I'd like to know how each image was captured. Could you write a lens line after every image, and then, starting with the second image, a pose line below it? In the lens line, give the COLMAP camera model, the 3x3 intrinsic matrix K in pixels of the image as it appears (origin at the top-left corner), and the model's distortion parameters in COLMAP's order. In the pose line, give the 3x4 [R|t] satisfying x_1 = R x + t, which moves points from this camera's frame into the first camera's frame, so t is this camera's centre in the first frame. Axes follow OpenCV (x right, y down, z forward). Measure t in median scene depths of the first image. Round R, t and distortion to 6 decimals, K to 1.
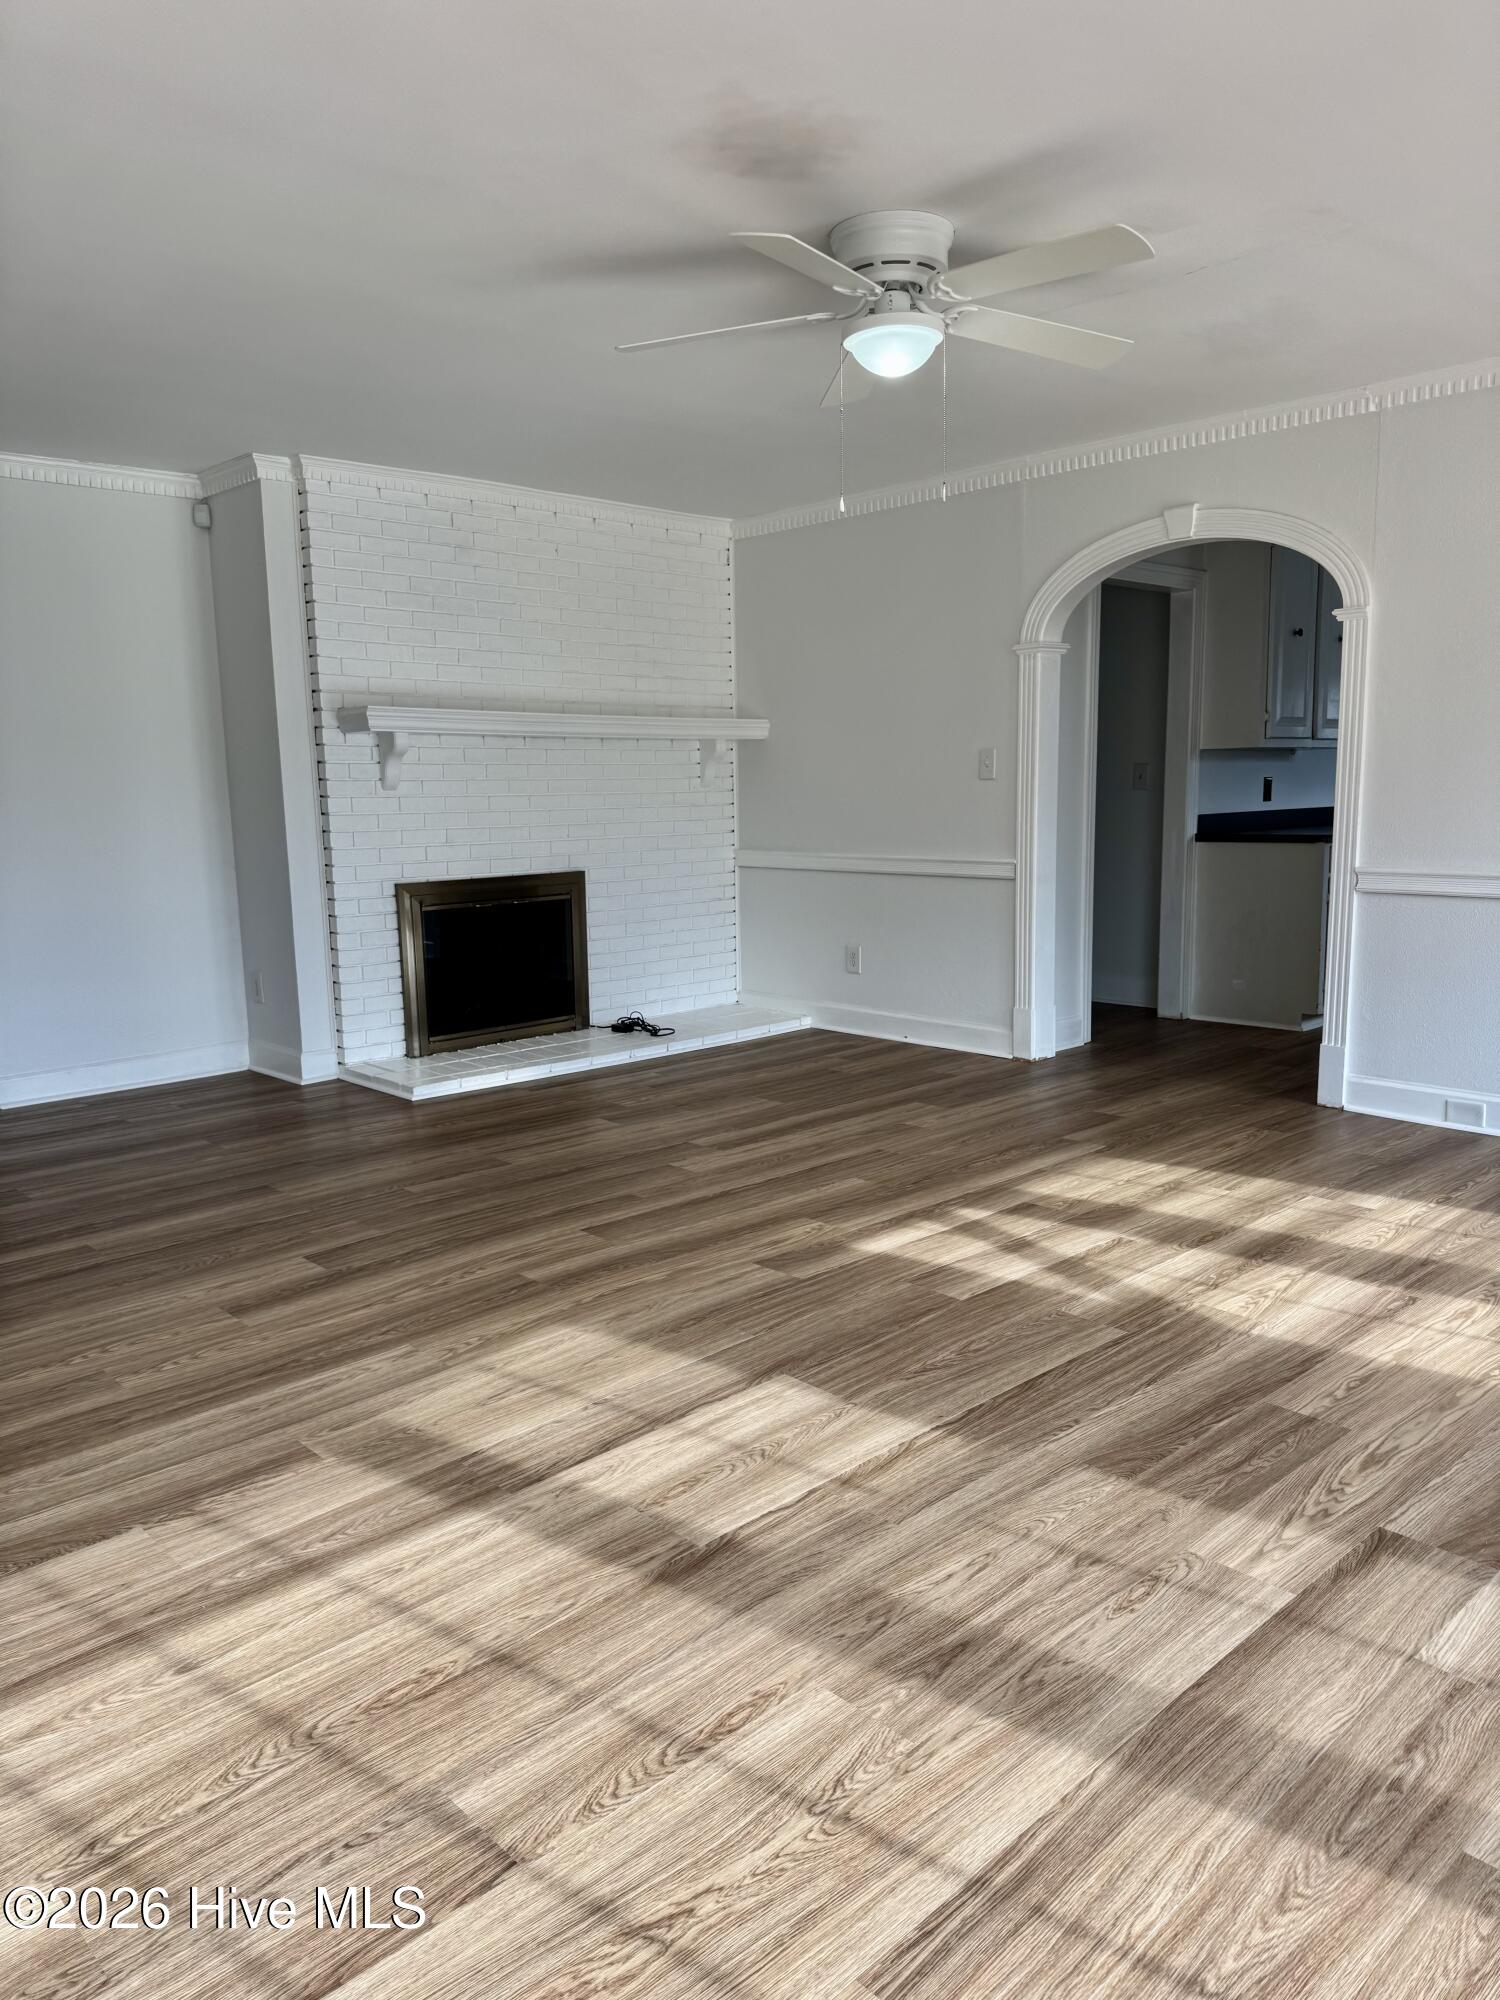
lens RADIAL K [[1398.3, 0, 750.0], [0, 1398.3, 1000.0], [0, 0, 1]] dist [0.153411, -0.303260]
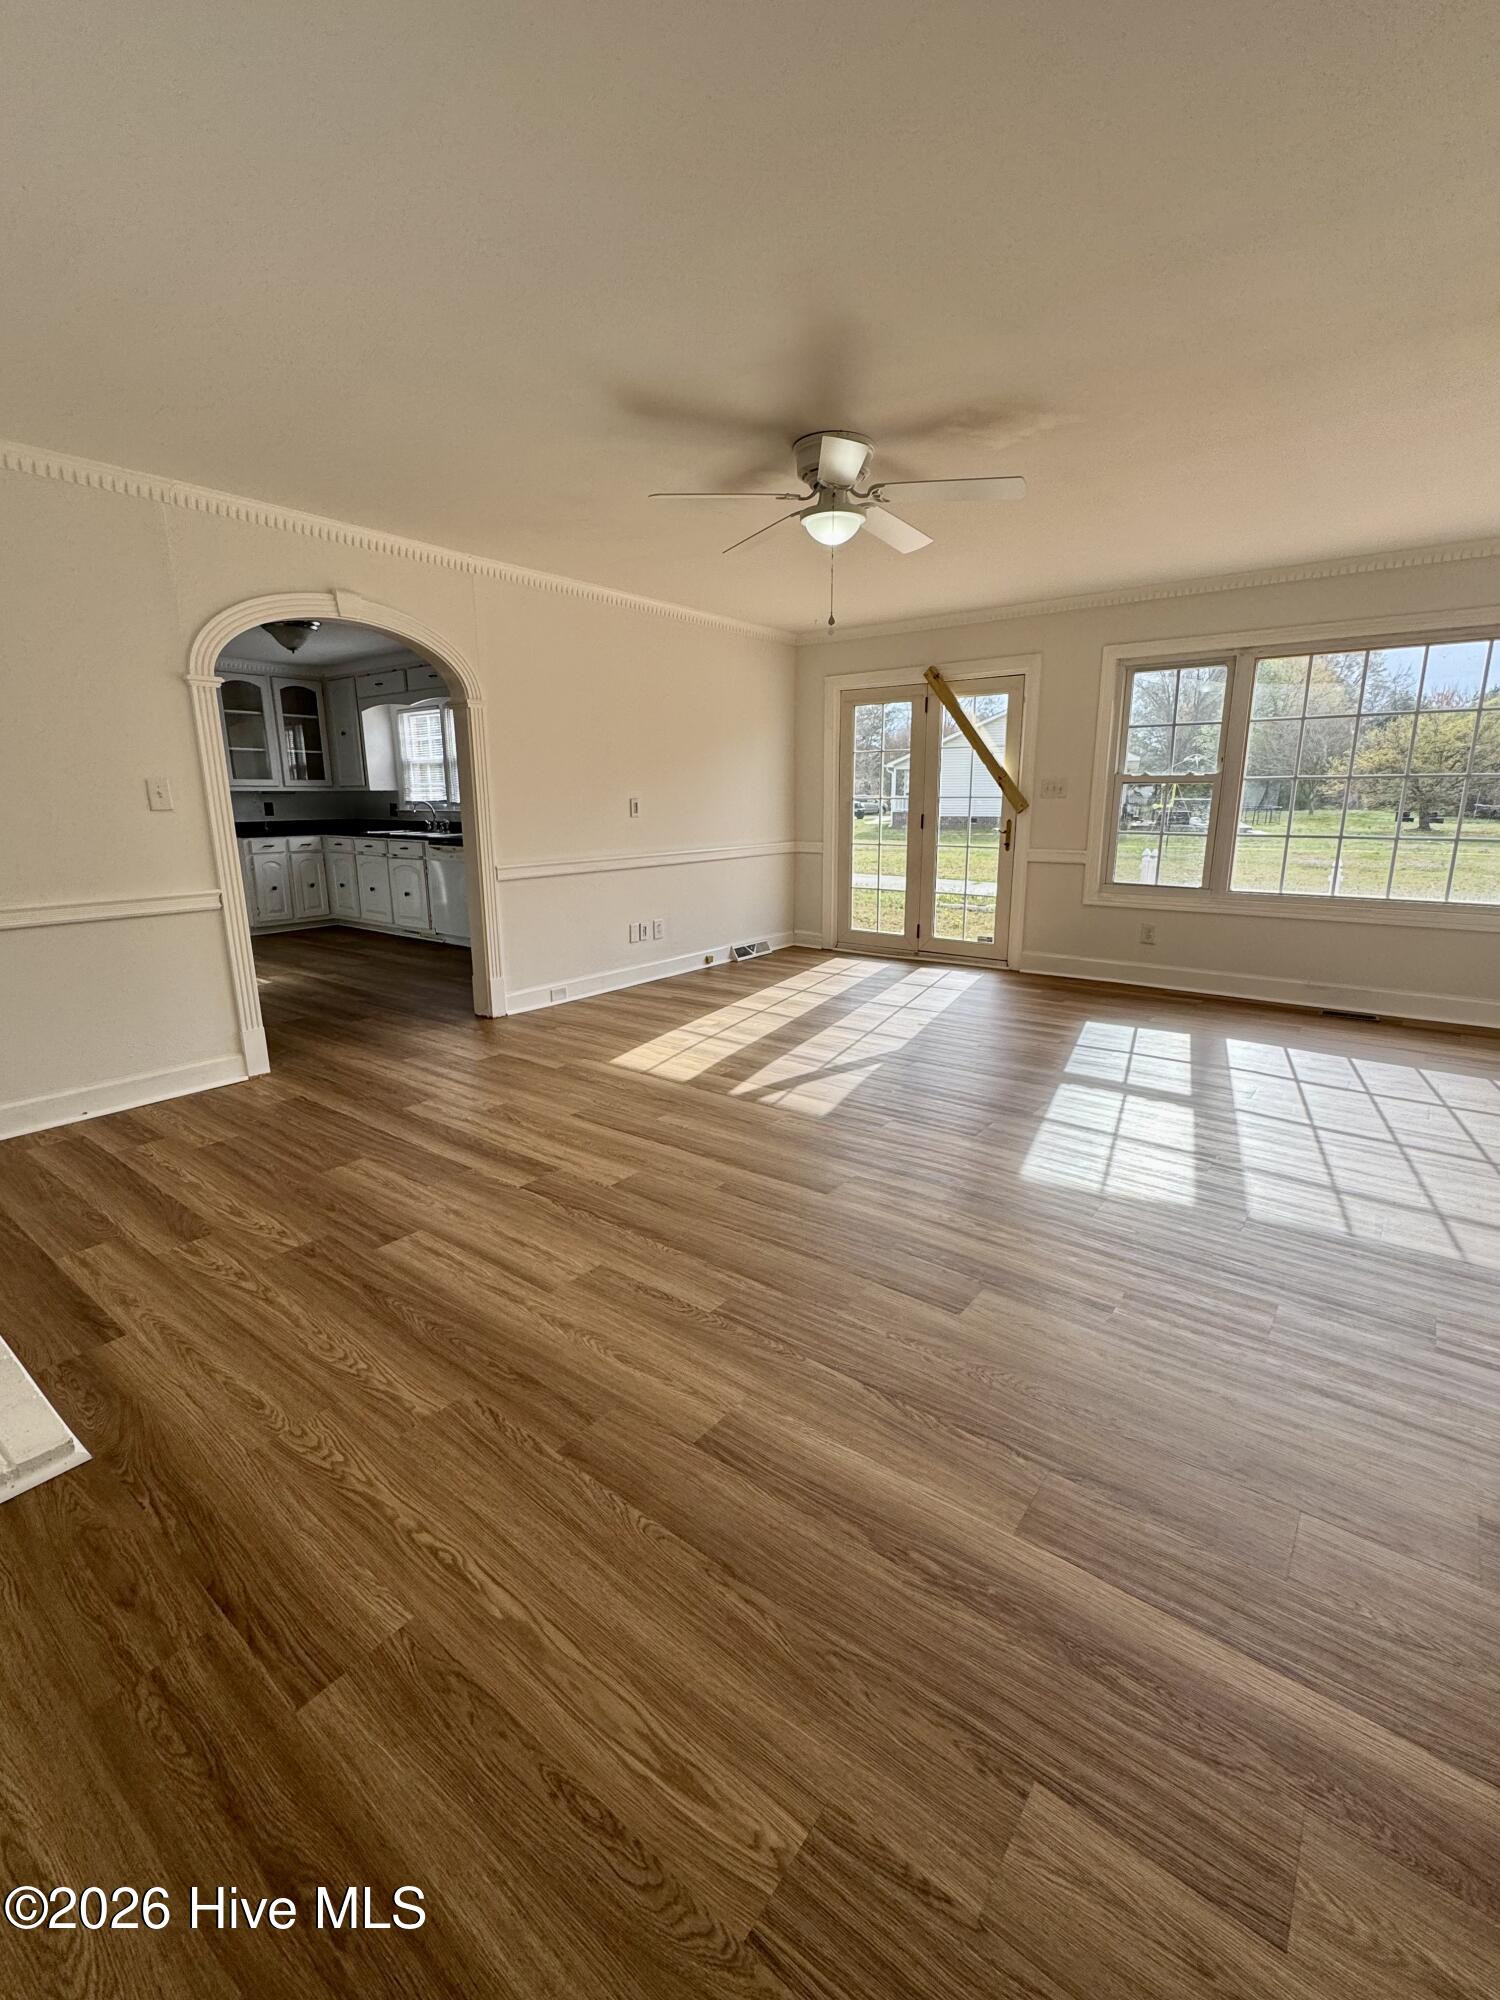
lens RADIAL K [[878.2, 0, 752.9], [0, 878.2, 1001.3], [0, 0, 1]] dist [-0.003653, -0.000392]
pose [[-0.161144, -0.211795, 0.963938, -0.830150], [0.157333, 0.958699, 0.236945, -0.184358], [-0.974309, 0.189842, -0.121166, 1.189644]]
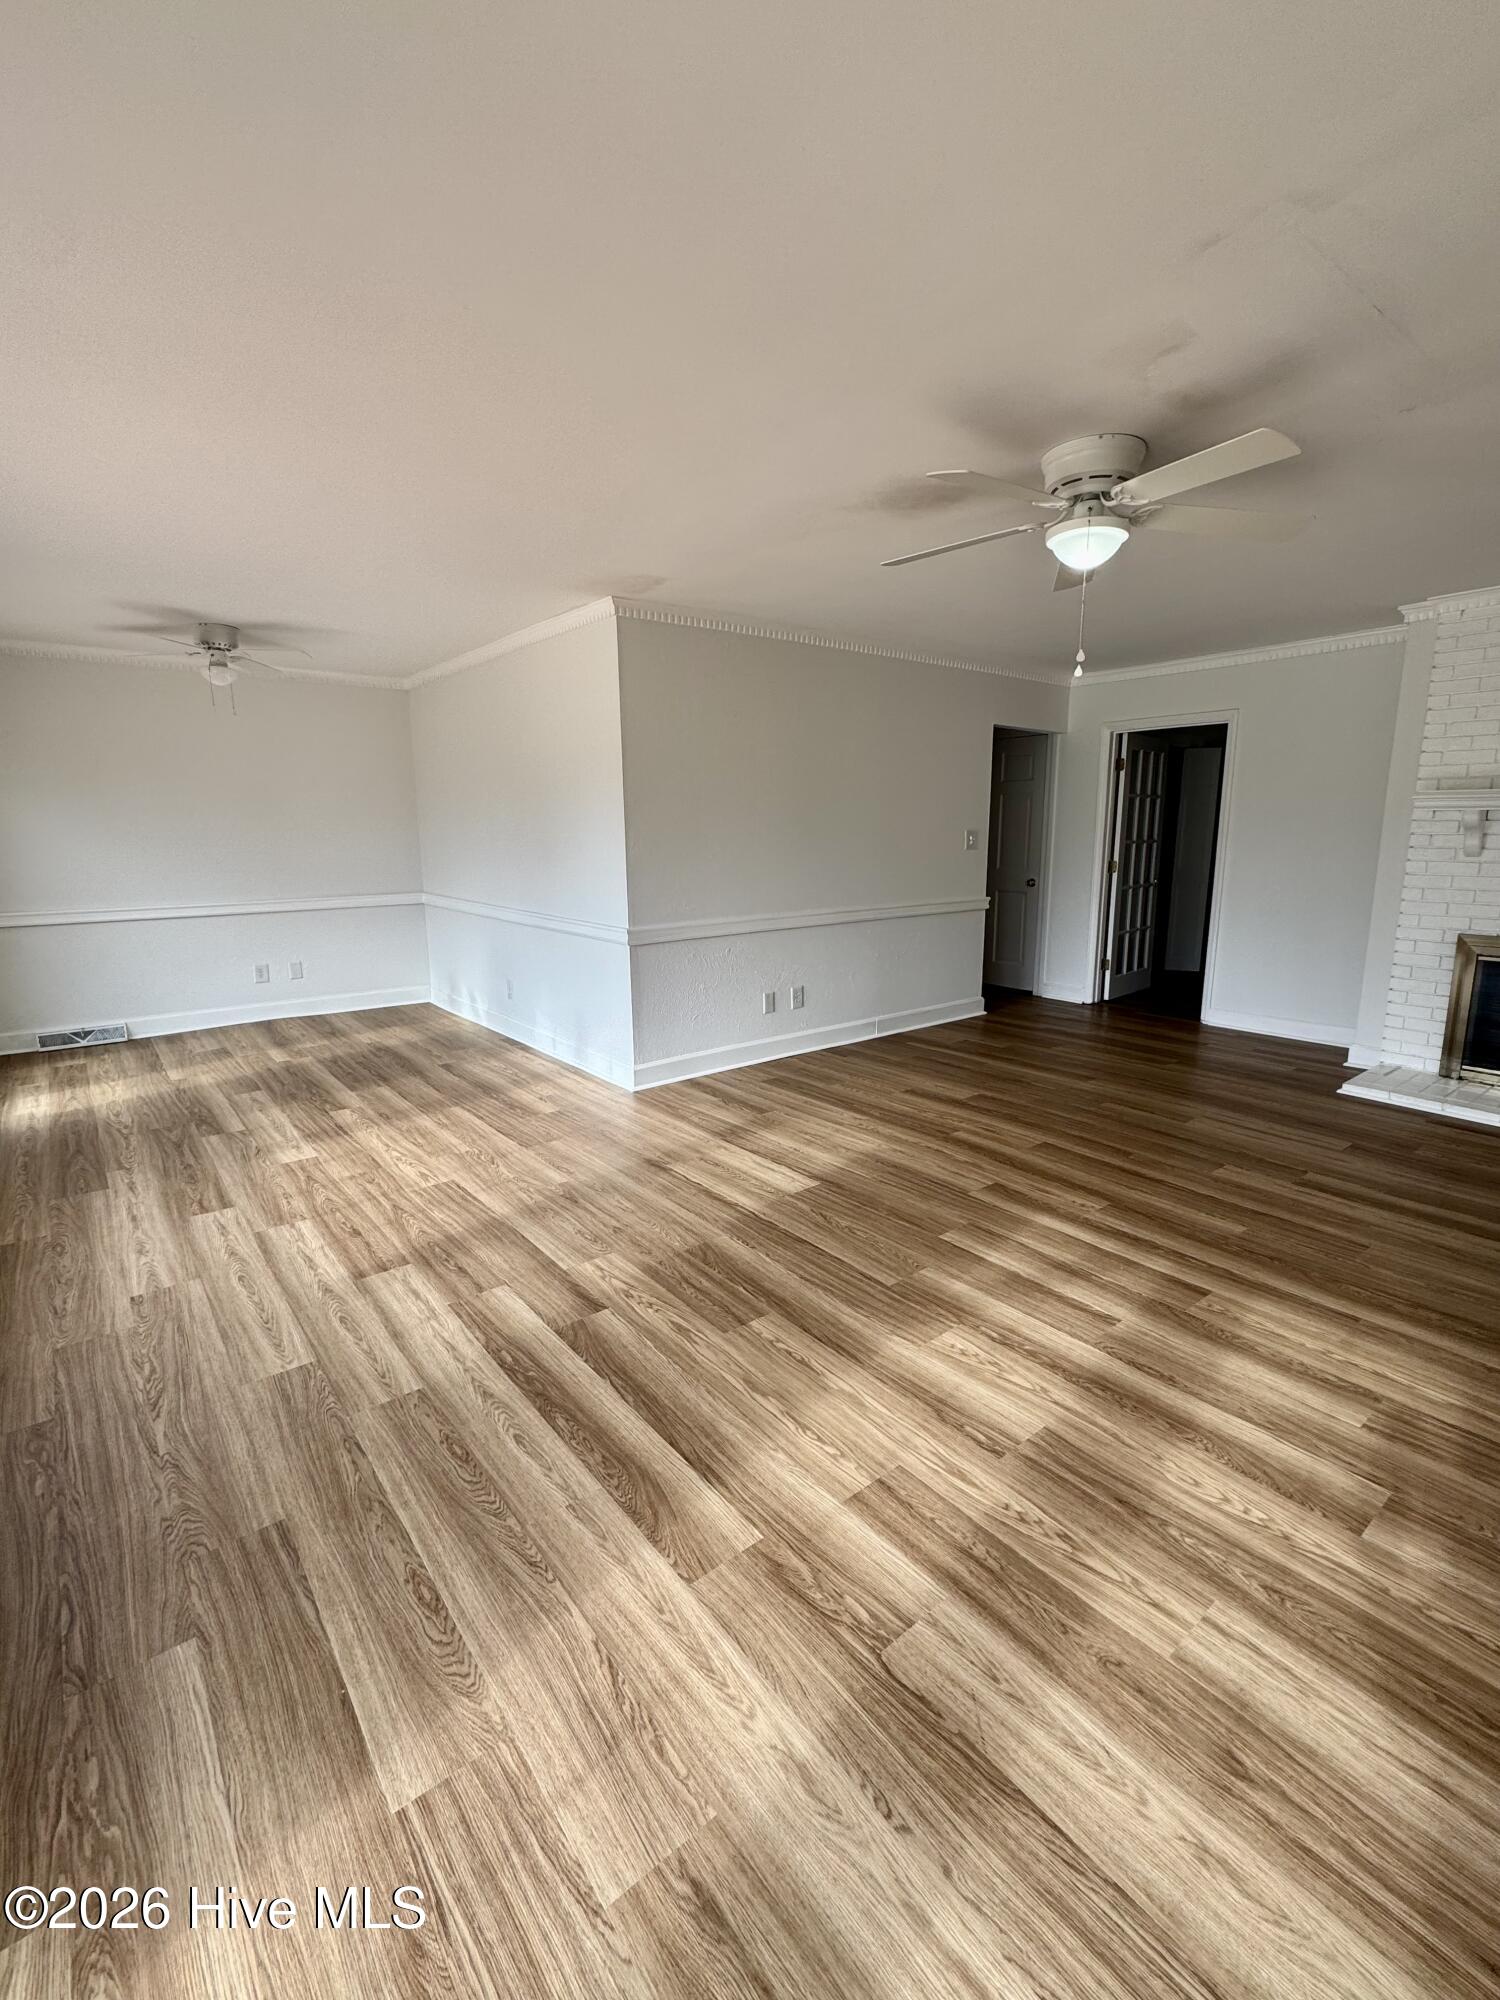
lens RADIAL K [[878.6, 0, 750.0], [0, 878.6, 1000.0], [0, 0, 1]] dist [-0.004297, -0.000045]
pose [[-0.082933, 0.212232, -0.973694, 0.900816], [-0.144318, 0.964202, 0.222456, -0.176825], [0.986050, 0.158970, -0.049335, 0.737784]]
